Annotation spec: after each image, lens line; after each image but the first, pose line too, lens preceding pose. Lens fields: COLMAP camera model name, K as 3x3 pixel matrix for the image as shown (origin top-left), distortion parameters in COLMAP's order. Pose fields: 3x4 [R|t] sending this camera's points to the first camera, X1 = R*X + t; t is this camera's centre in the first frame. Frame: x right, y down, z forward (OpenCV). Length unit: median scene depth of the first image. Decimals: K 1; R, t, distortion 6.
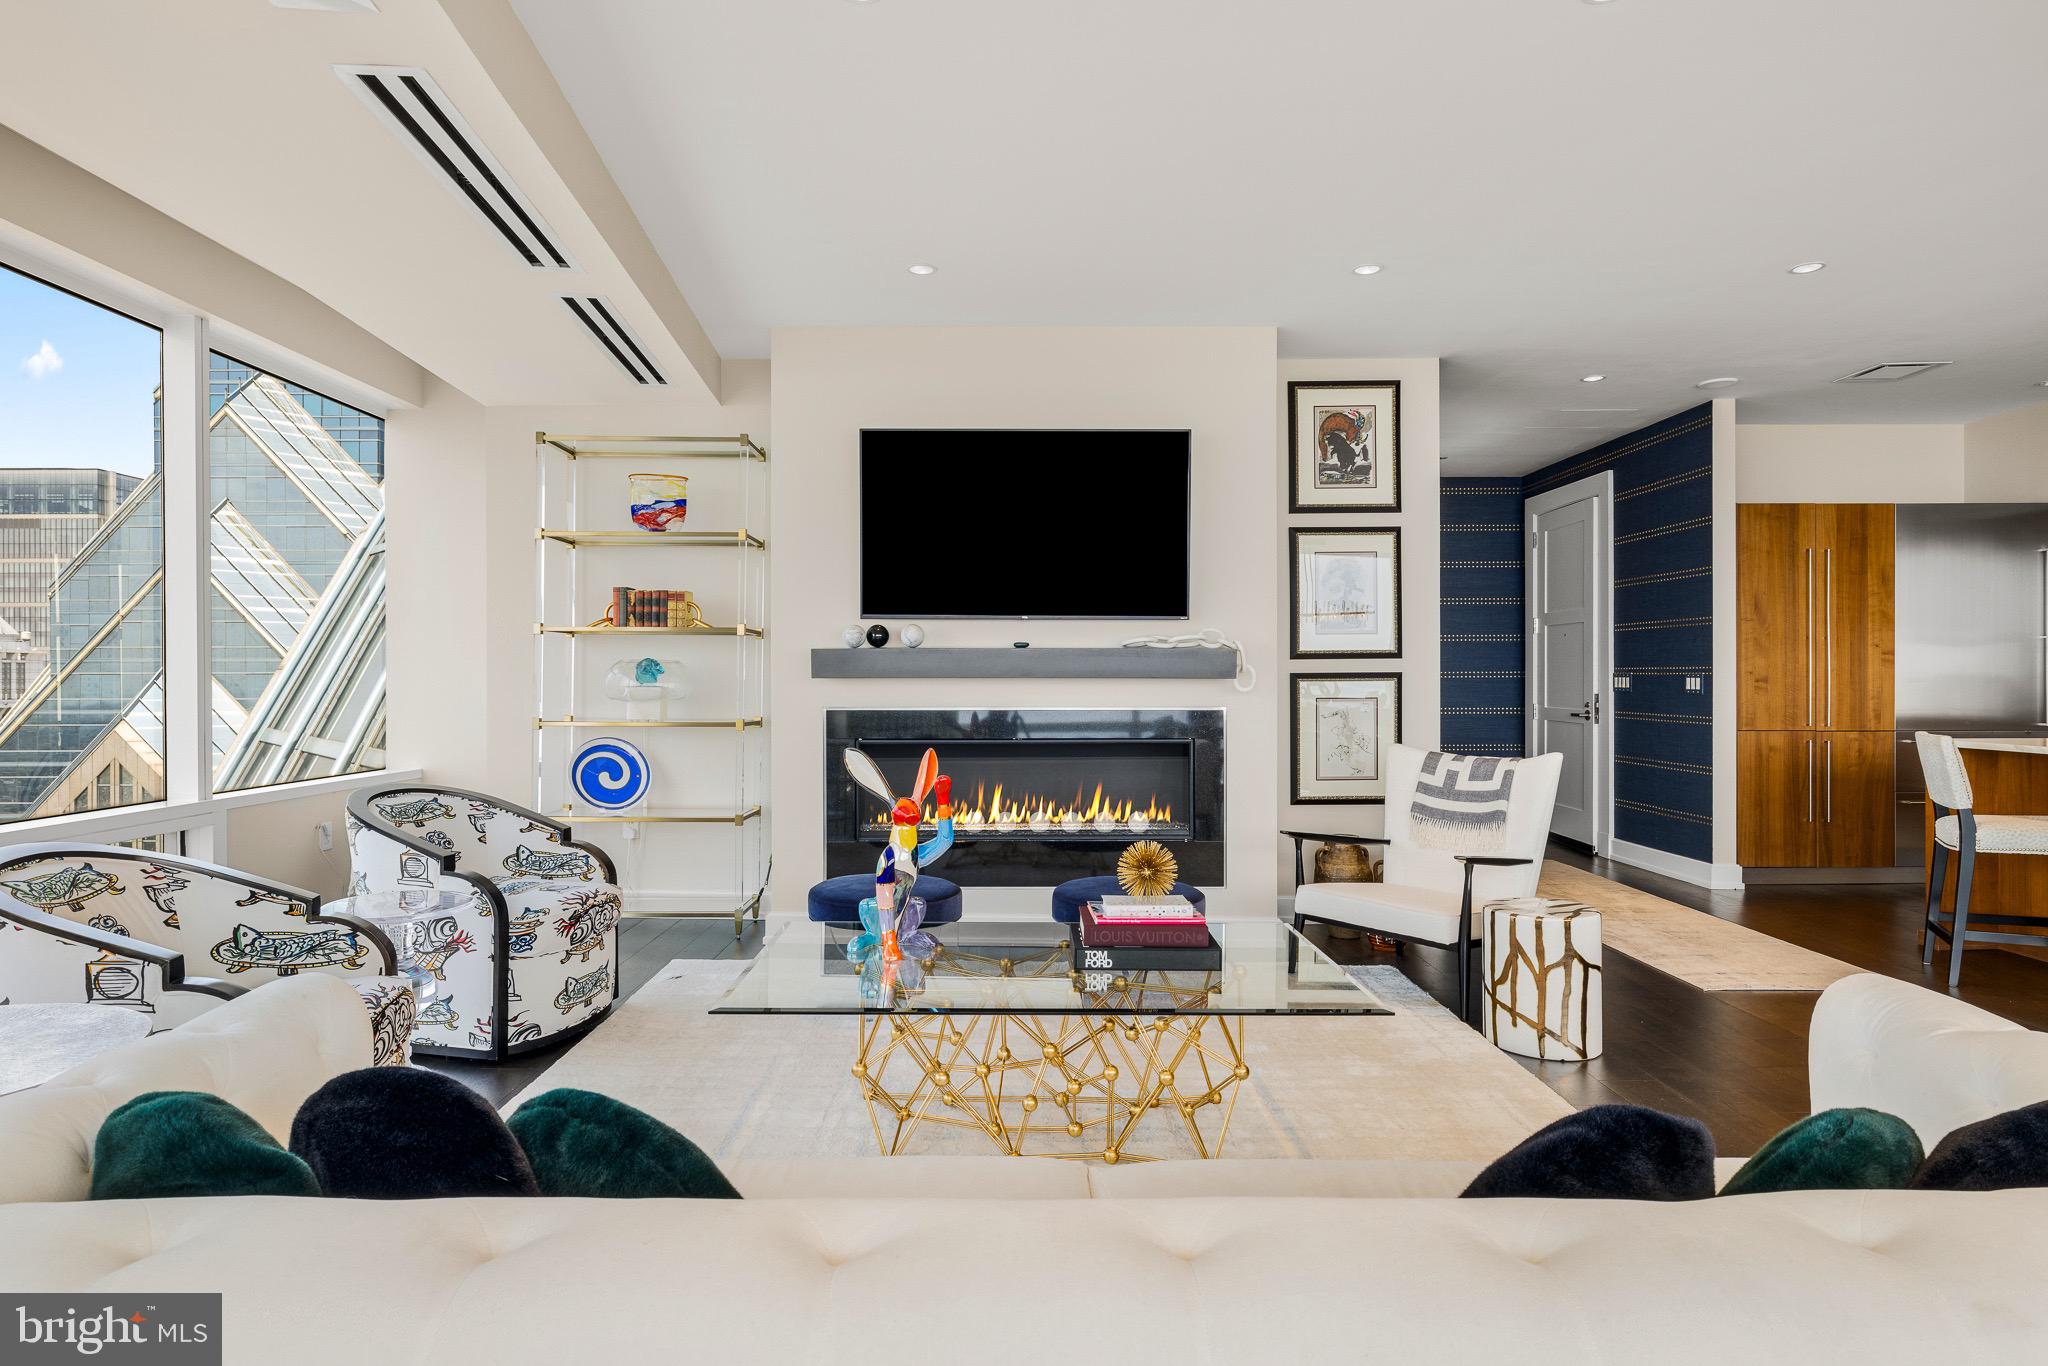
lens RADIAL K [[1119.5, 0, 1031.7], [0, 1119.5, 682.4], [0, 0, 1]] dist [0.007323, 0.001658]
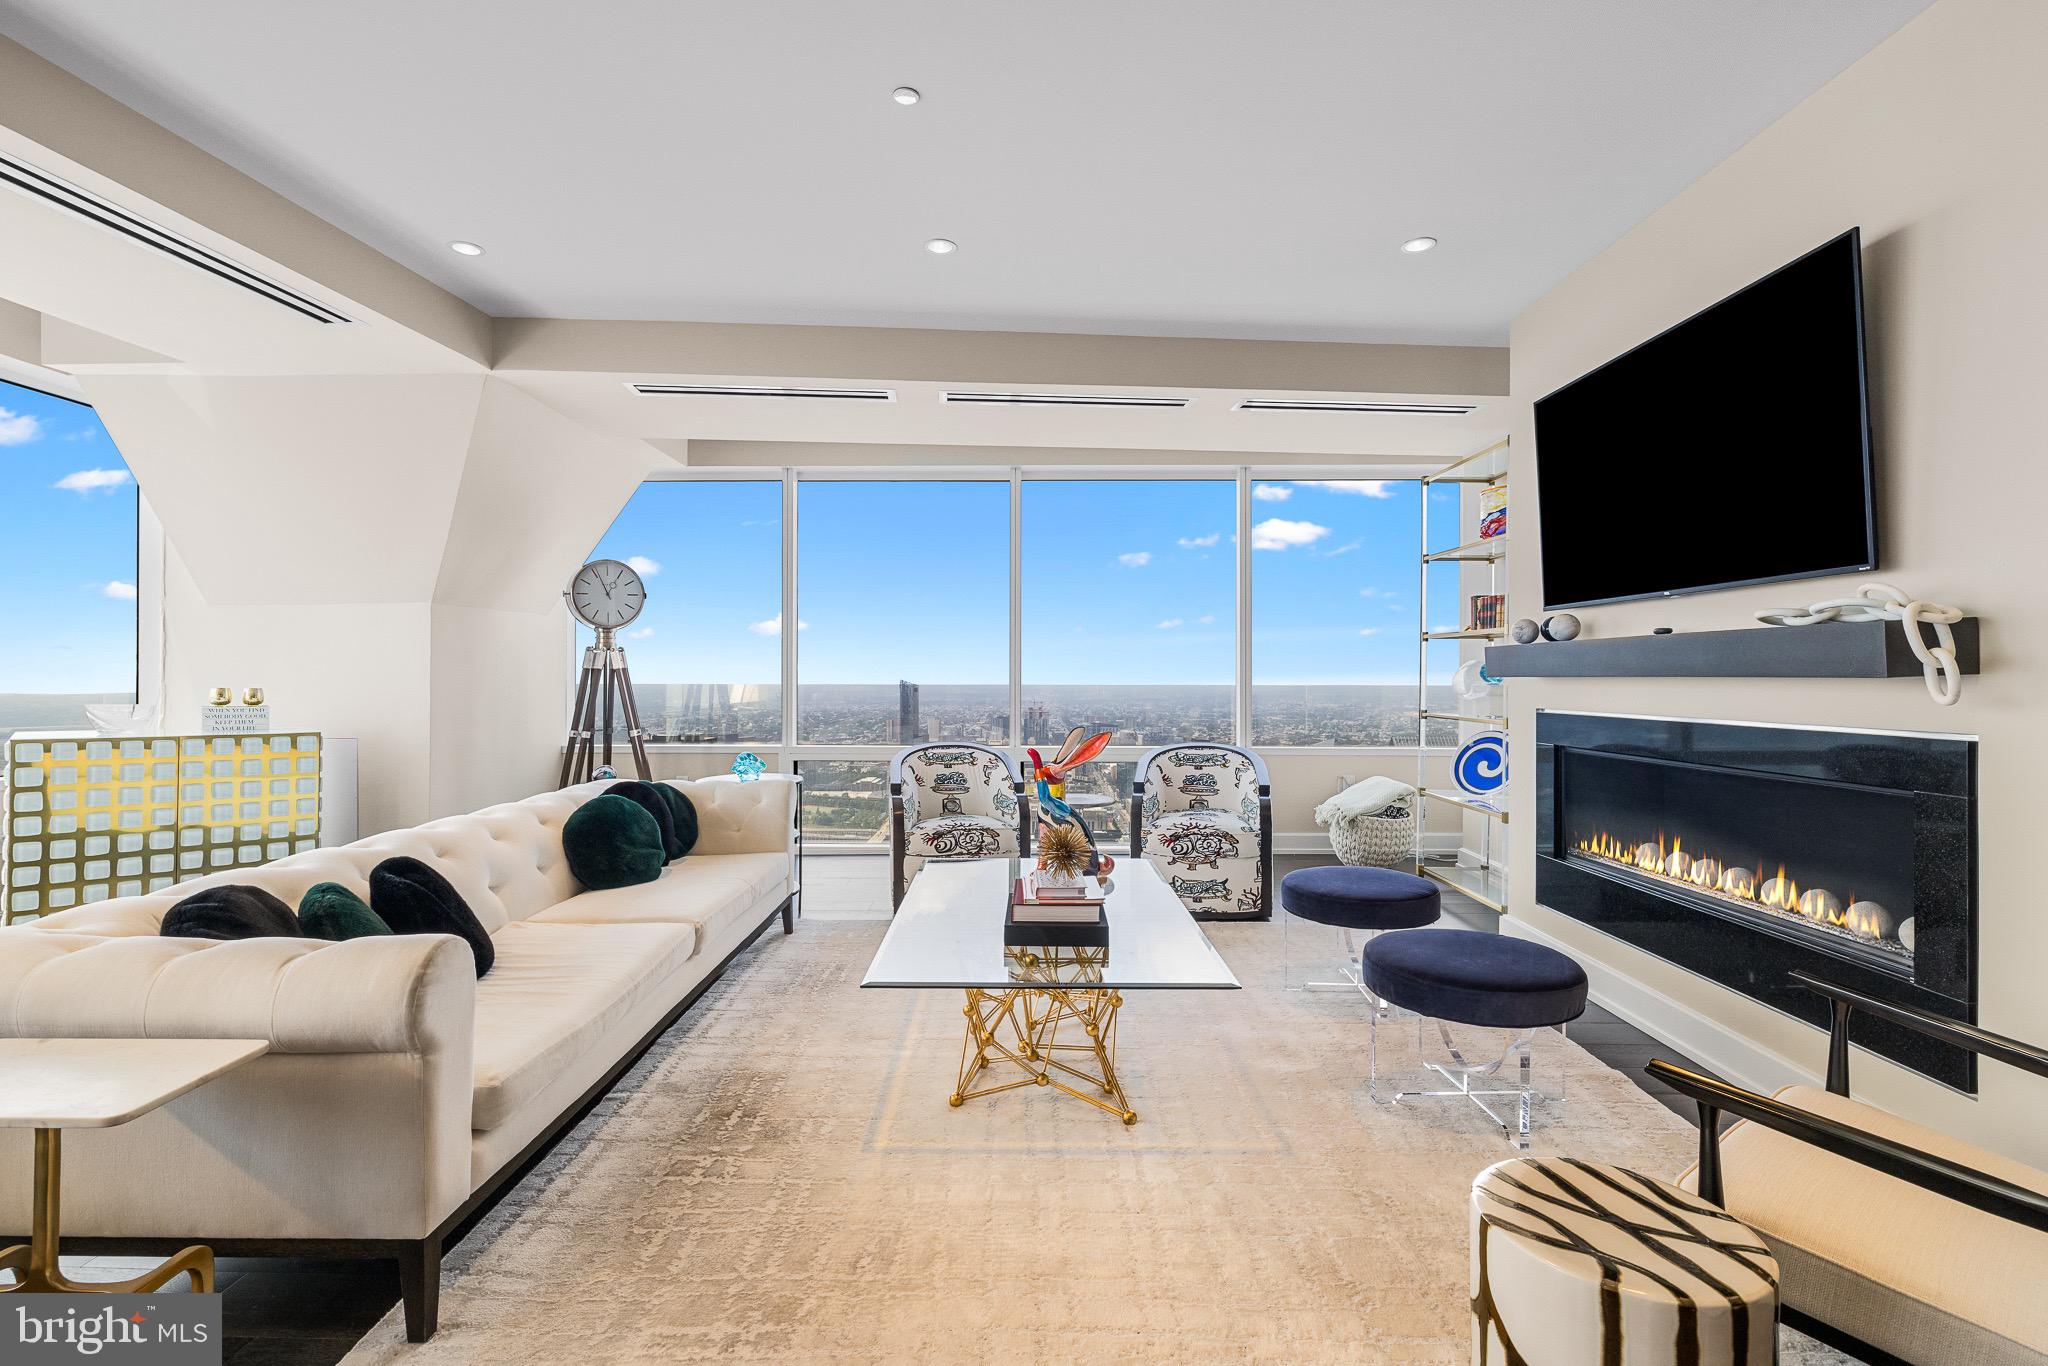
lens RADIAL K [[944.0, 0, 1004.7], [0, 944.0, 676.6], [0, 0, 1]] dist [0.003289, 0.000086]
pose [[-0.040492, -0.000485, -0.999180, 0.557030], [-0.007091, 0.999975, -0.000198, -0.000994], [0.999155, 0.007077, -0.040495, 0.534032]]
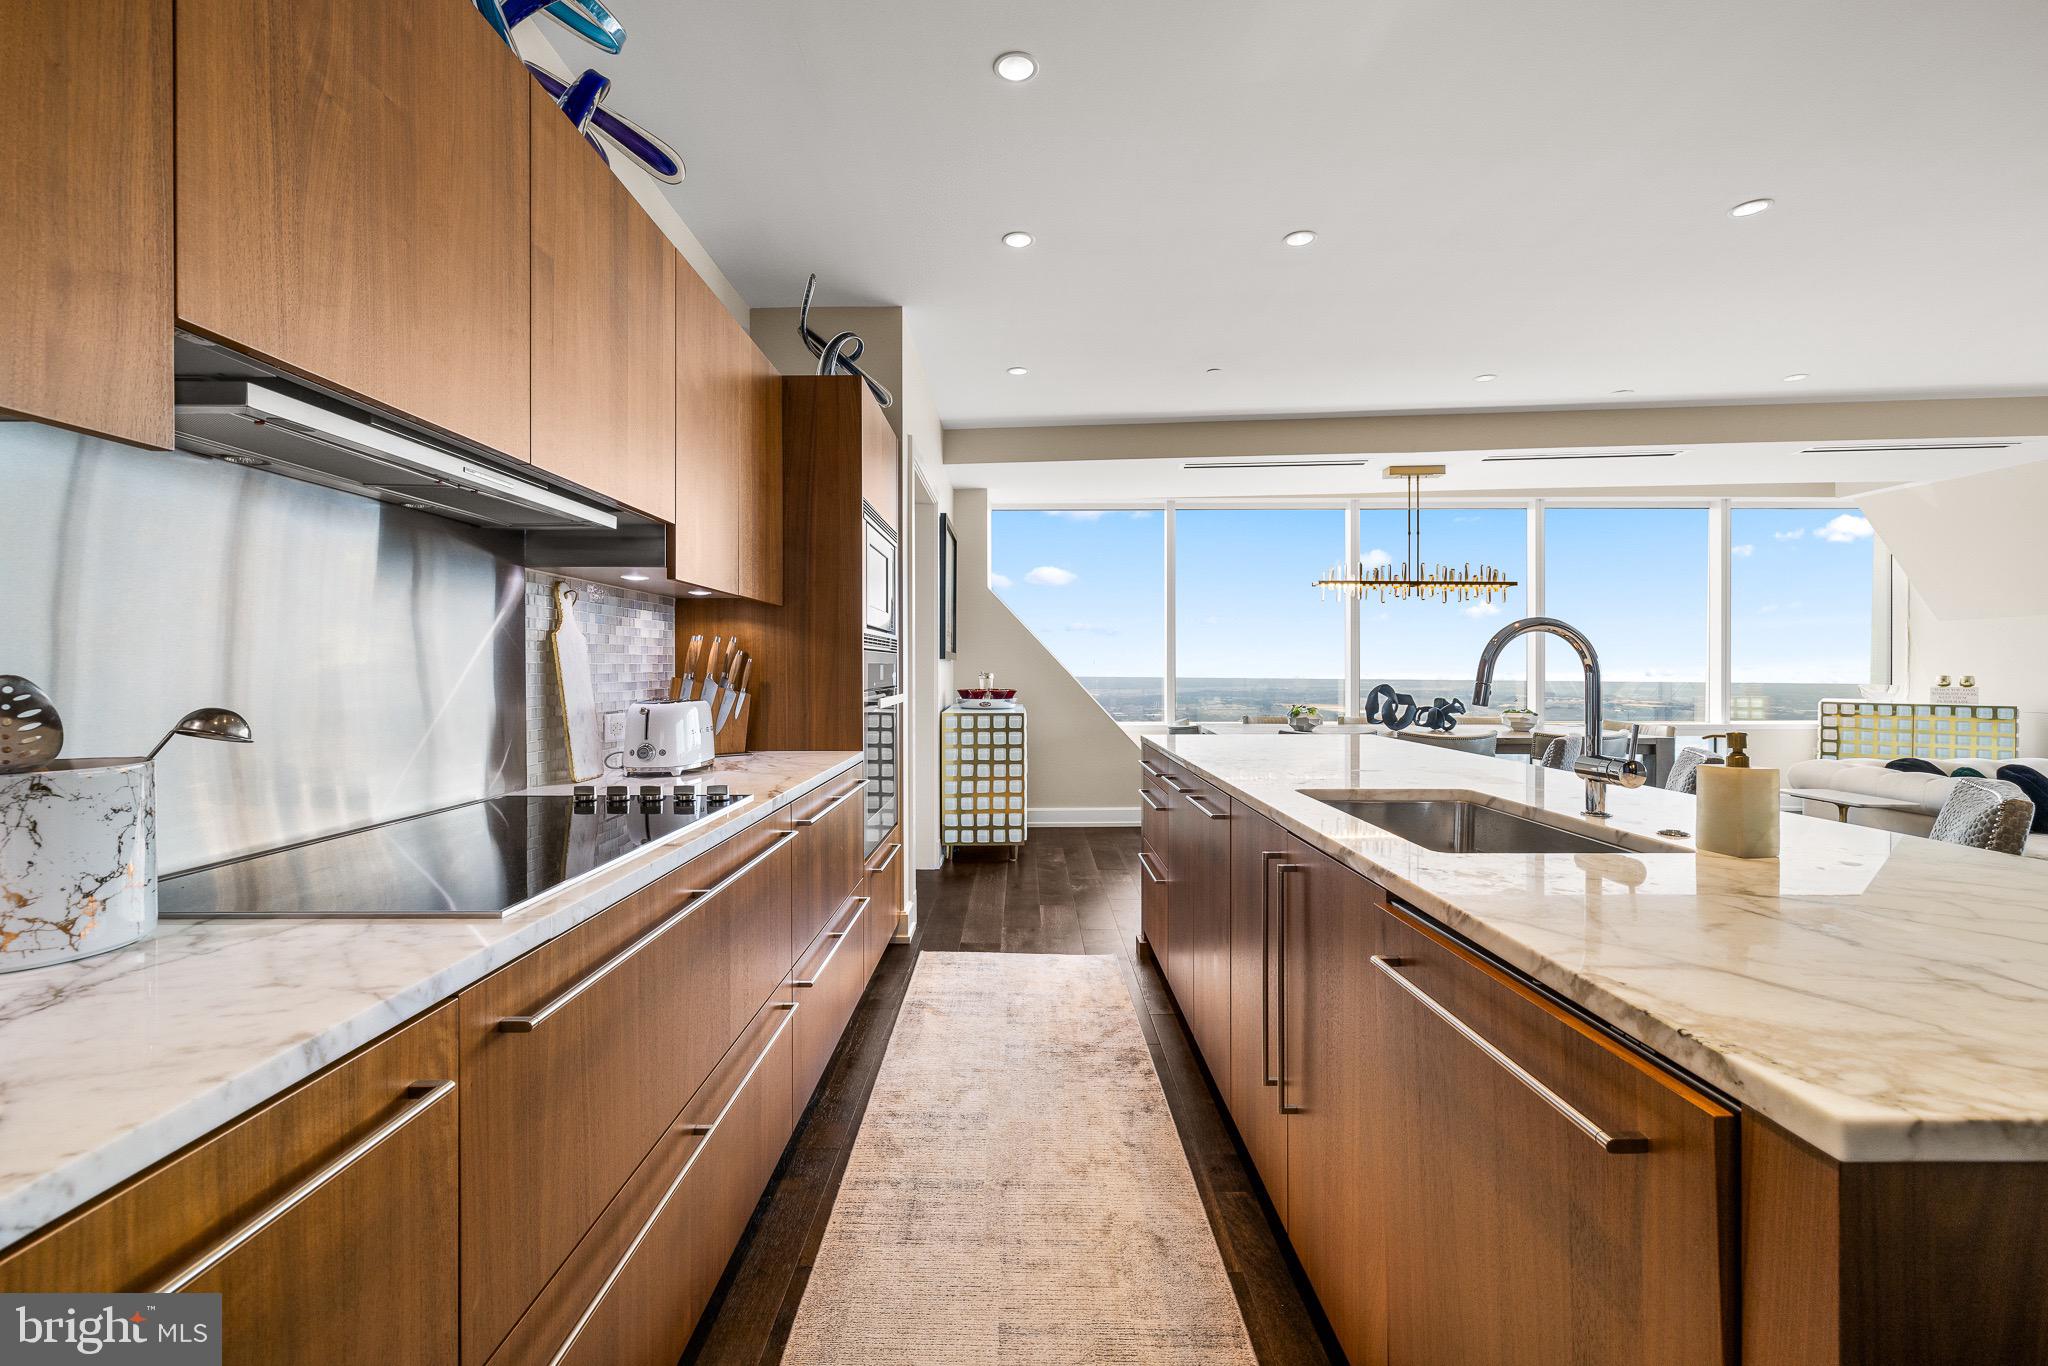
lens RADIAL K [[876.8, 0, 1030.8], [0, 876.8, 661.4], [0, 0, 1]] dist [0.001333, 0.000766]
pose [[-0.999993, 0.003728, -0.000550, 1.012964], [0.003726, 0.999987, 0.003547, -0.014987], [0.000563, 0.003545, -0.999994, 1.021937]]
